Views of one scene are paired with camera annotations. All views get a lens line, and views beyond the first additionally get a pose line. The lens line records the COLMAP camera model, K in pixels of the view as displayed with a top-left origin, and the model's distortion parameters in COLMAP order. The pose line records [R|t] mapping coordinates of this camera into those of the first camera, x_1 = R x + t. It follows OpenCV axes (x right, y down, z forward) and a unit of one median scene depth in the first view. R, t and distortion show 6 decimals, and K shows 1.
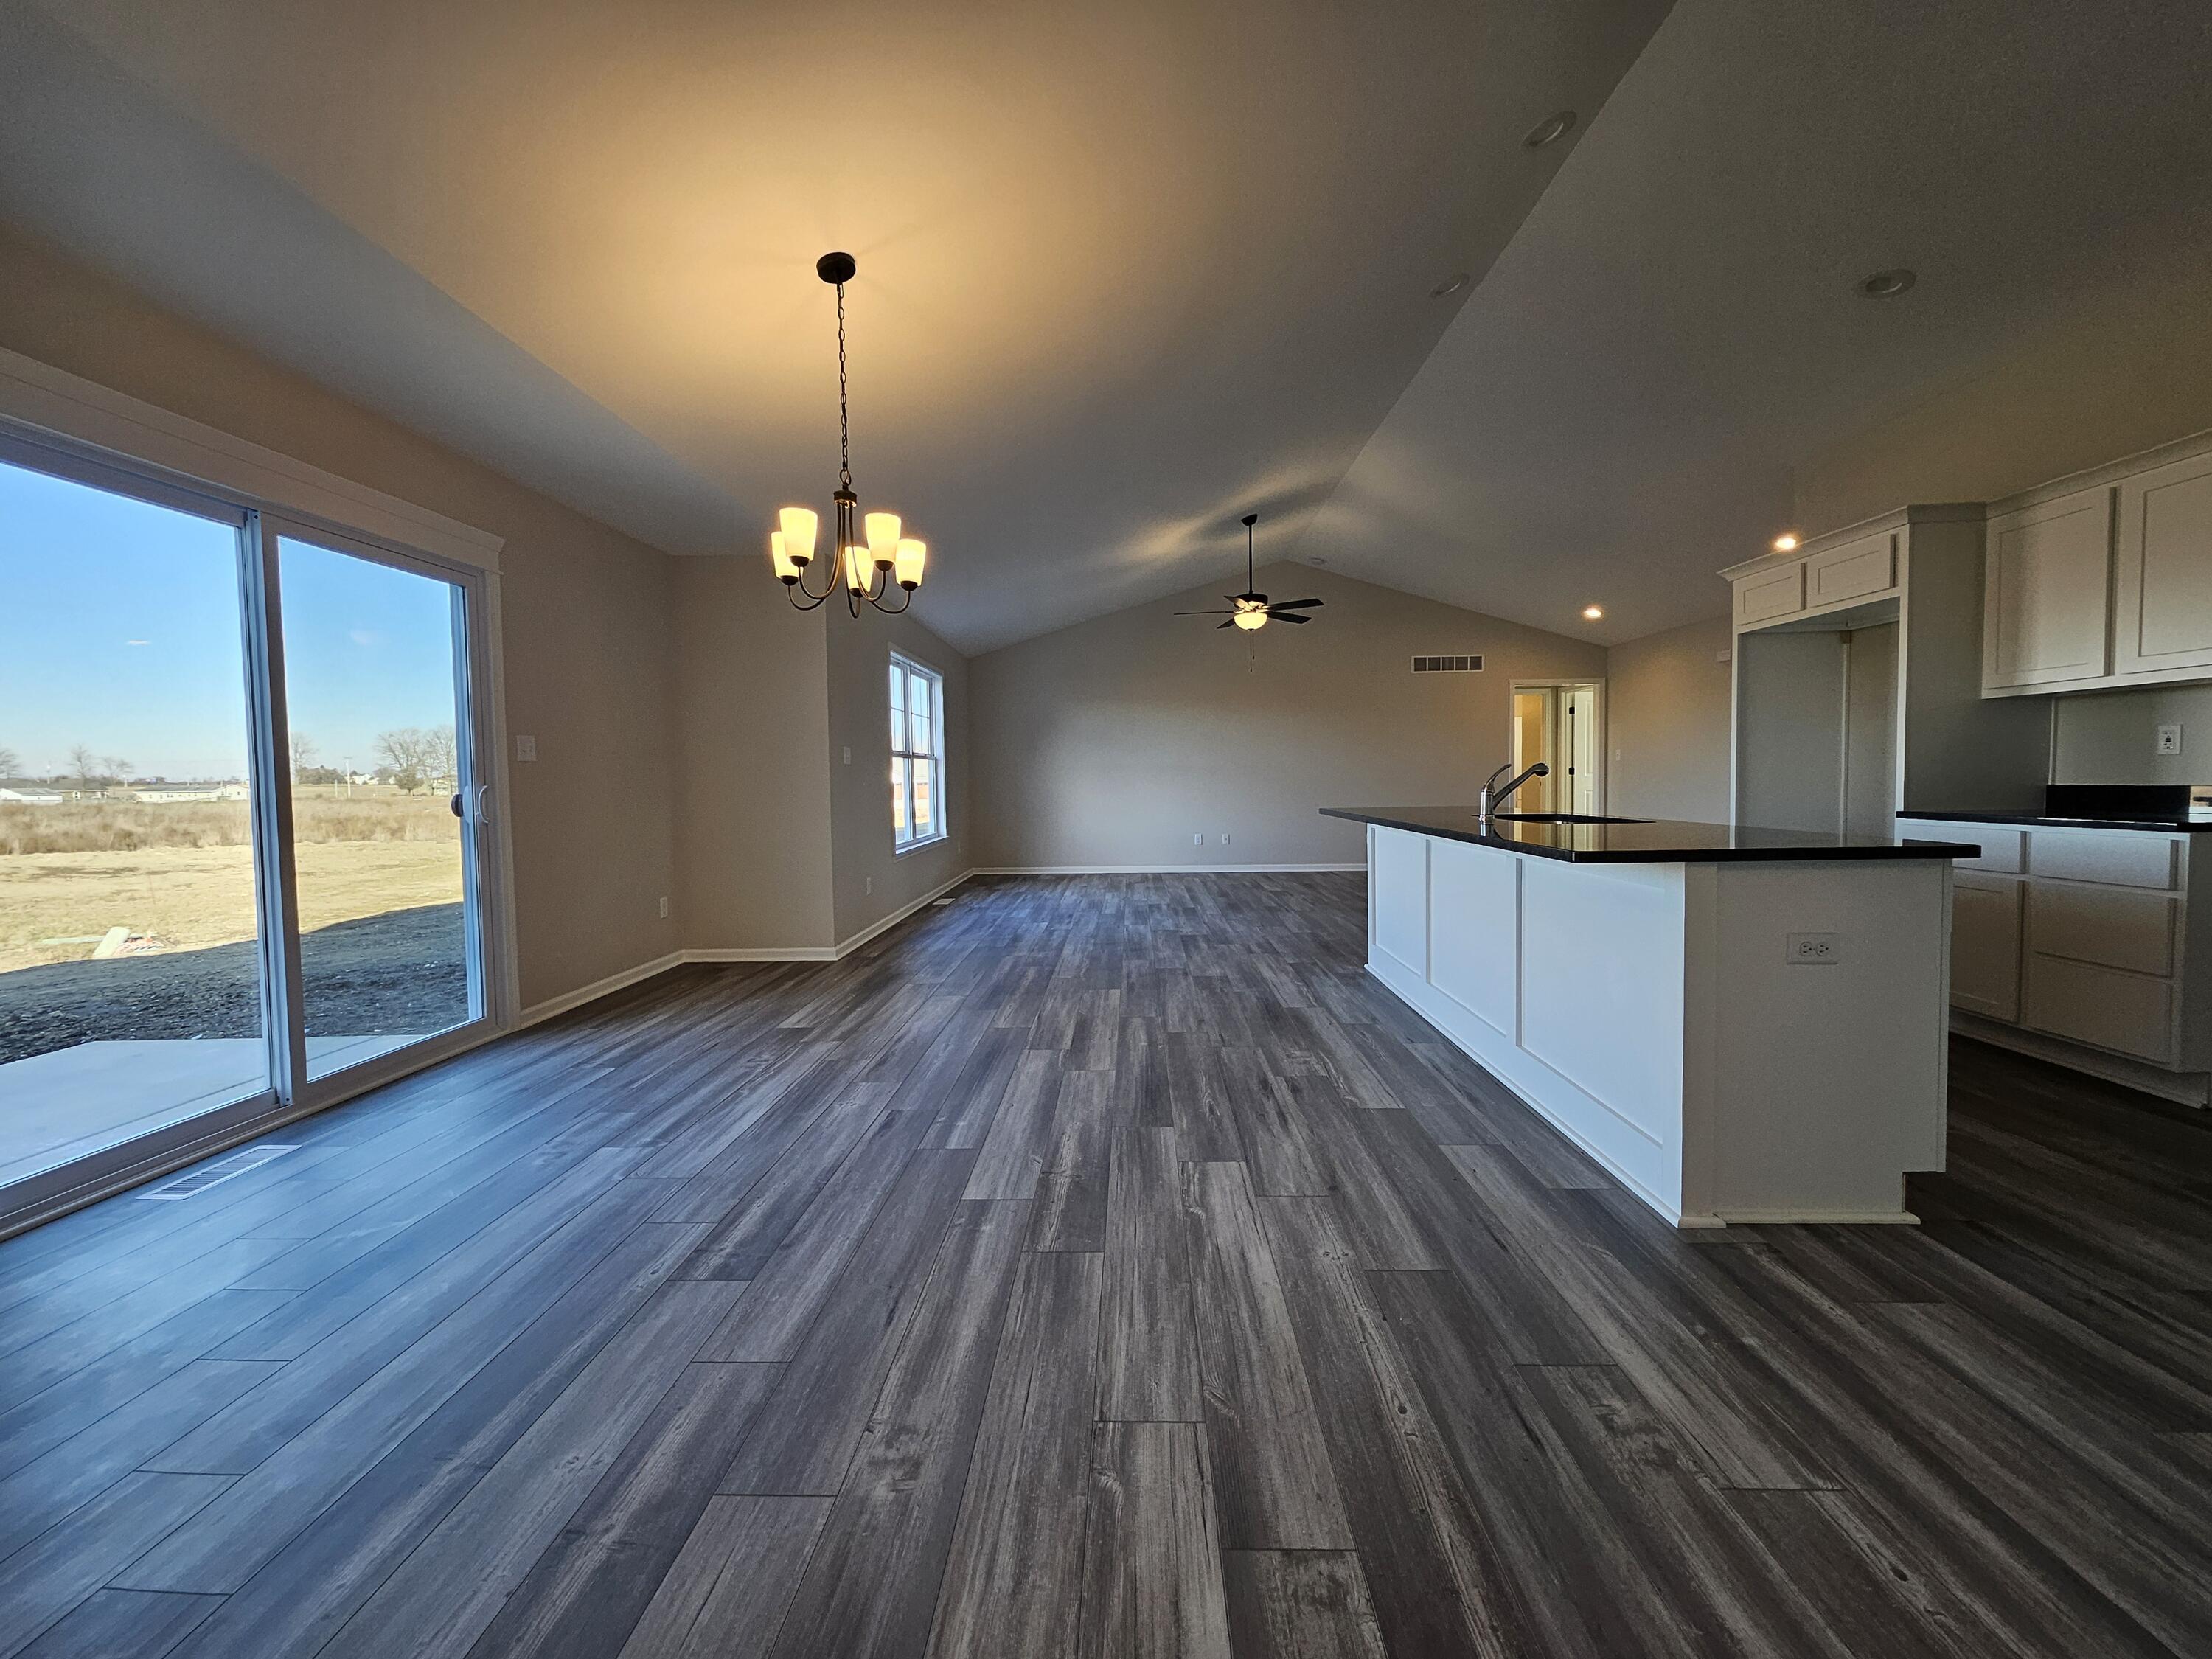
lens RADIAL K [[868.1, 0, 1119.5], [0, 868.1, 814.8], [0, 0, 1]] dist [-0.000012, -0.000454]
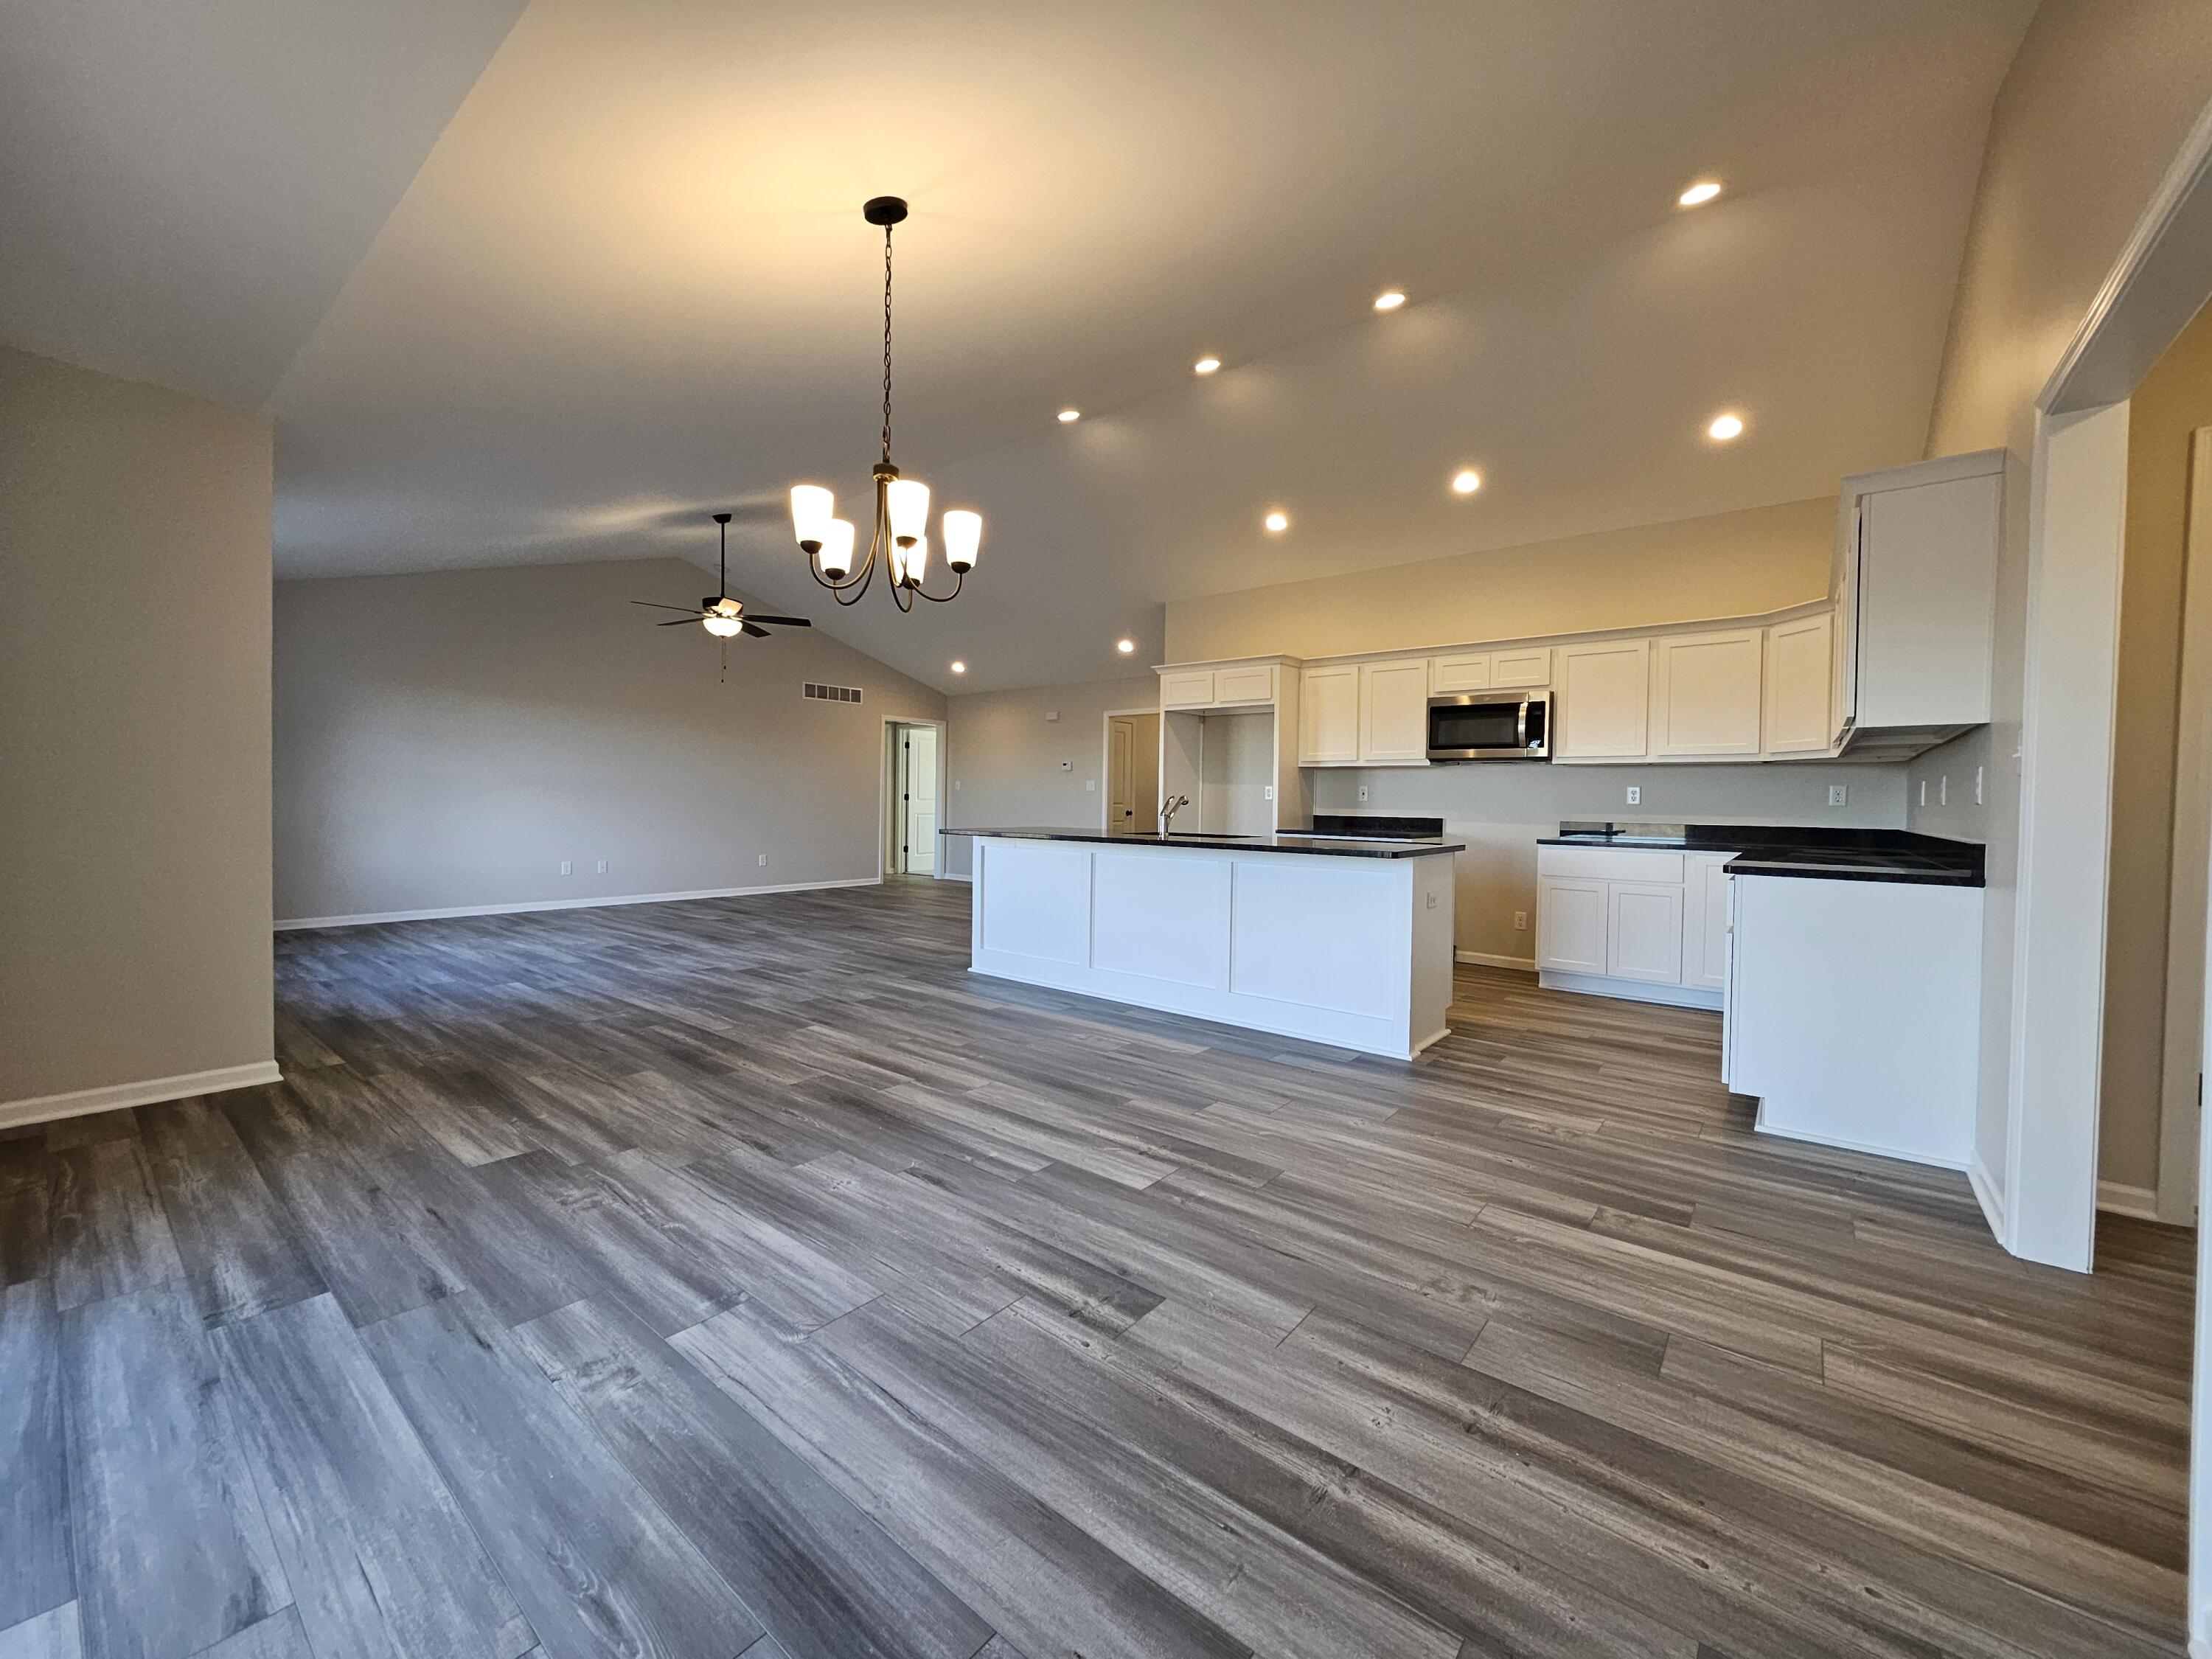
lens RADIAL K [[865.0, 0, 1117.5], [0, 865.0, 820.0], [0, 0, 1]] dist [0.009830, -0.010228]
pose [[0.607204, 0.003469, 0.794538, -0.968580], [0.012437, 0.999826, -0.013870, -0.001615], [-0.794448, 0.018304, 0.607056, 0.331782]]
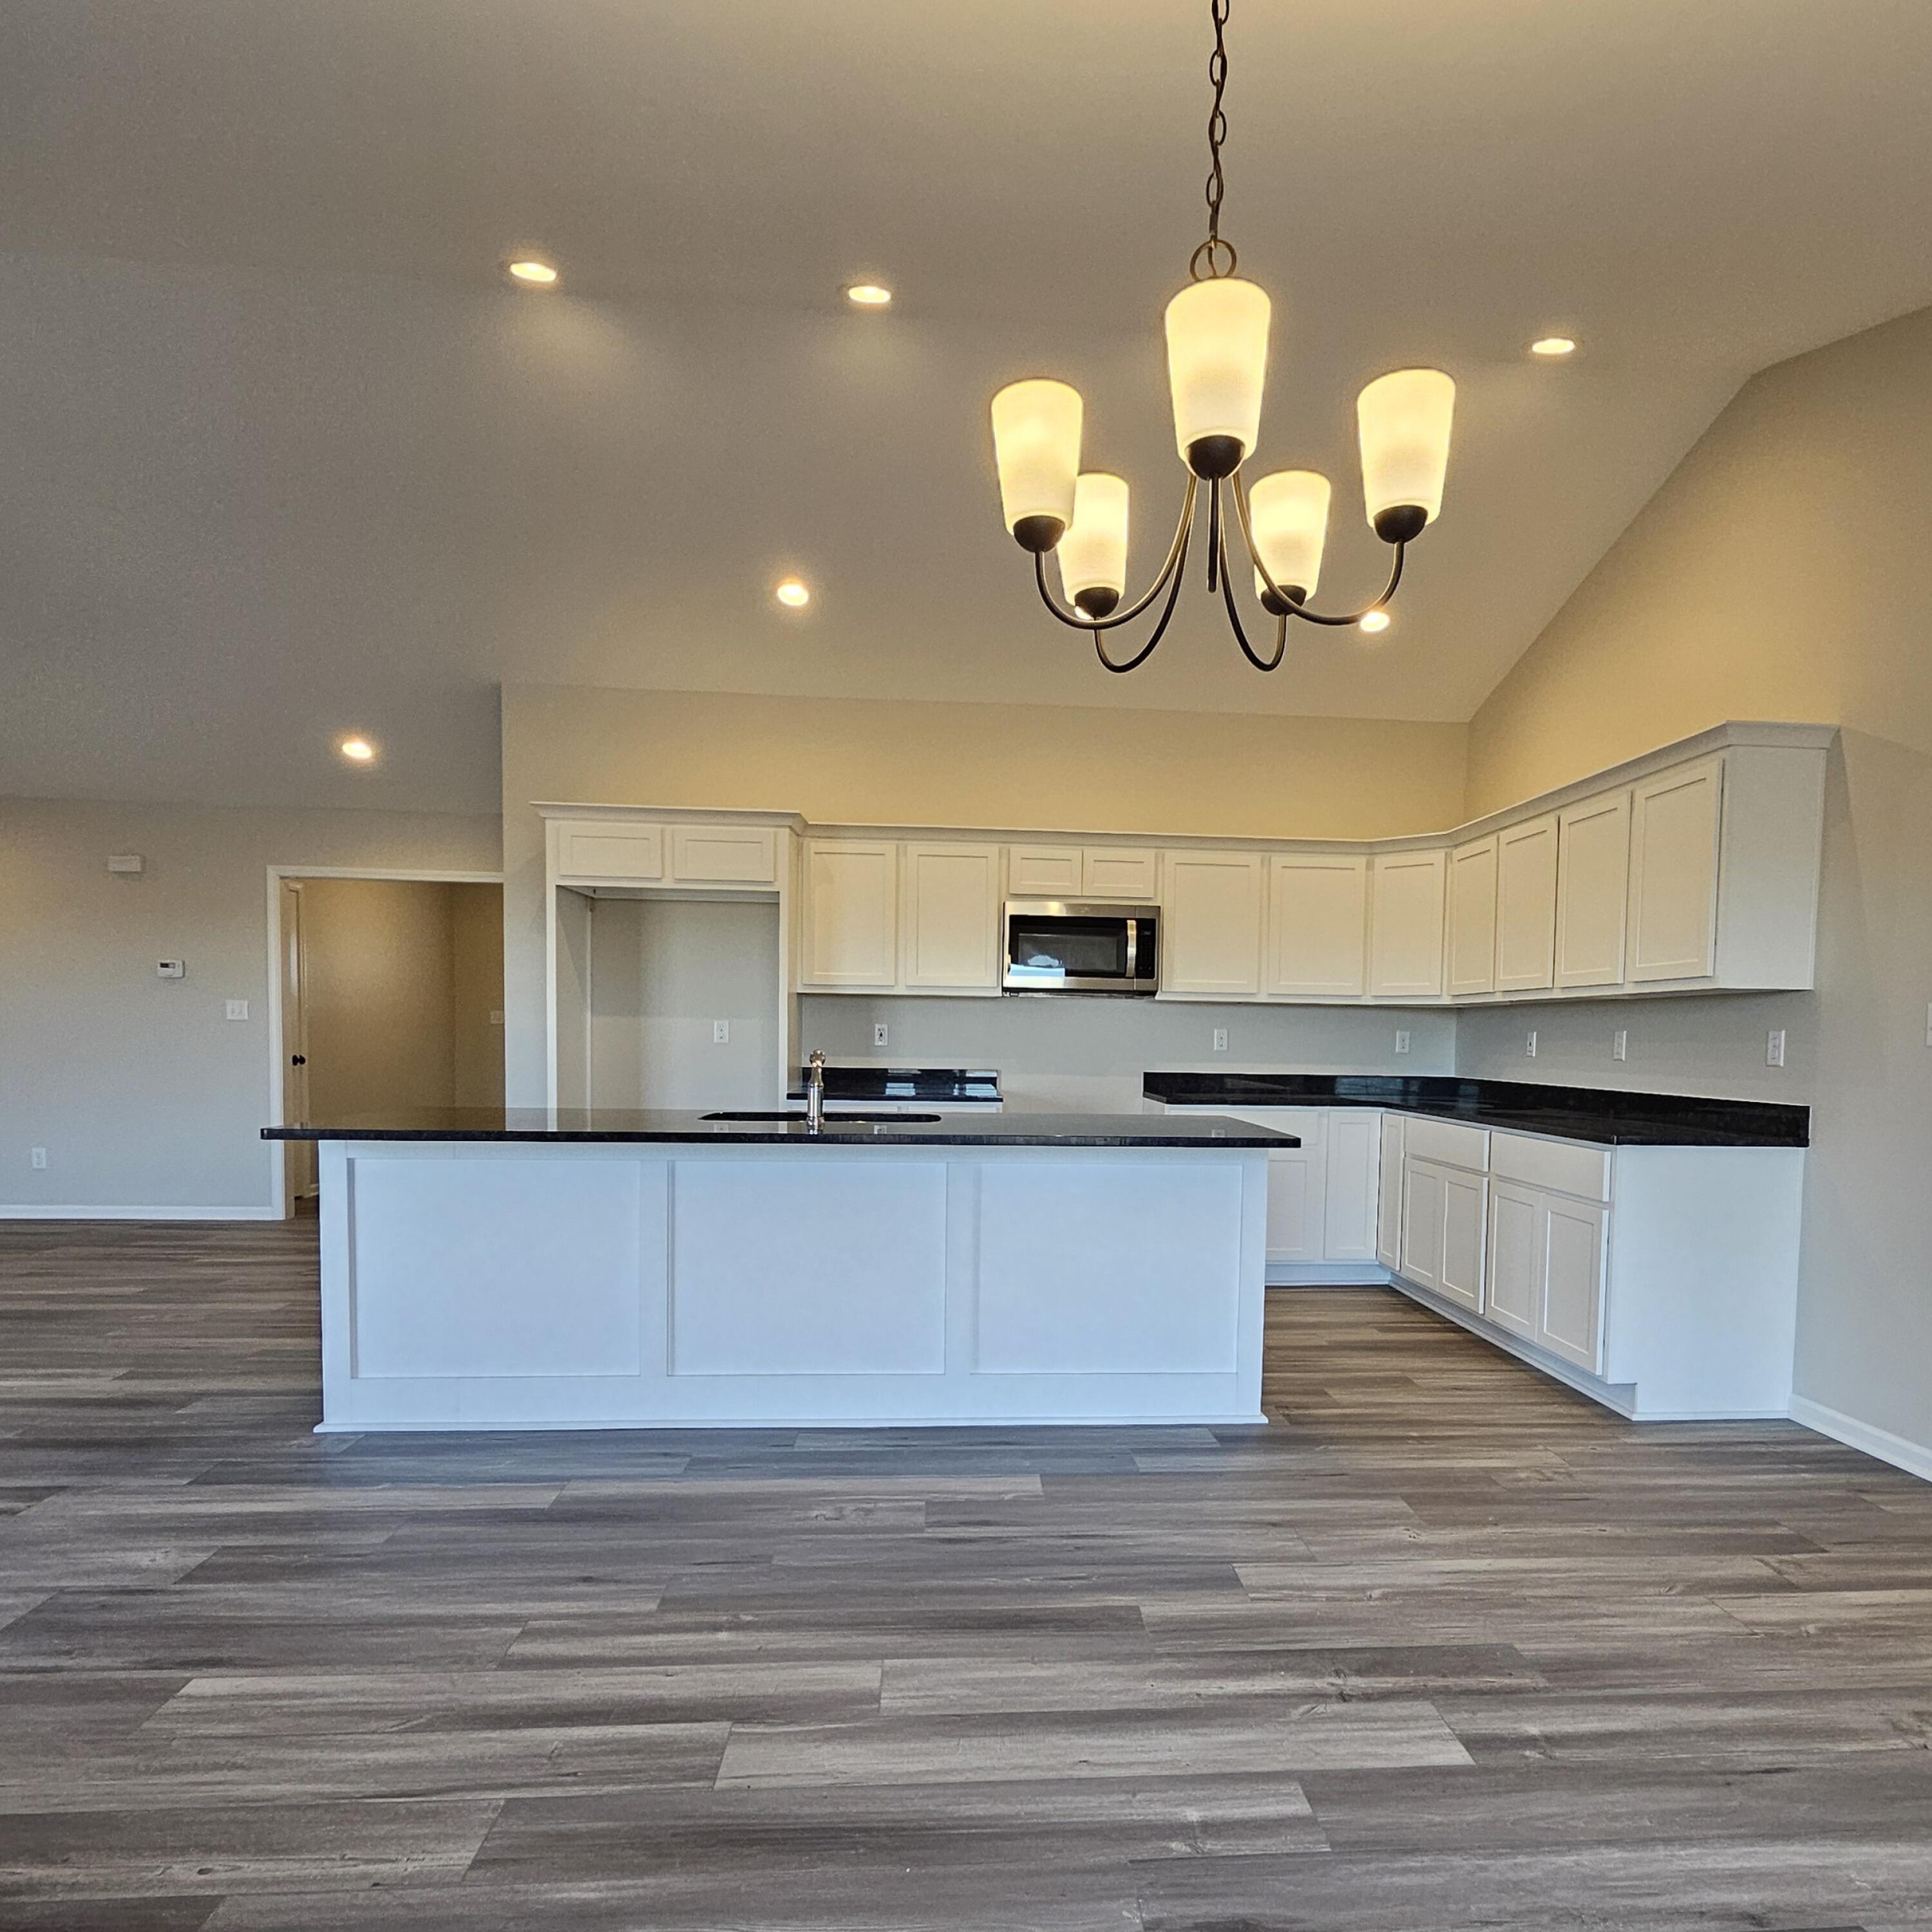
lens RADIAL K [[1205.5, 0, 1051.3], [0, 1205.5, 1091.0], [0, 0, 1]] dist [0.005409, -0.005453]
pose [[-0.106195, -0.034823, 0.993735, -0.917377], [0.027406, 0.998904, 0.037933, -0.077790], [-0.993968, 0.031263, -0.105125, 1.266271]]
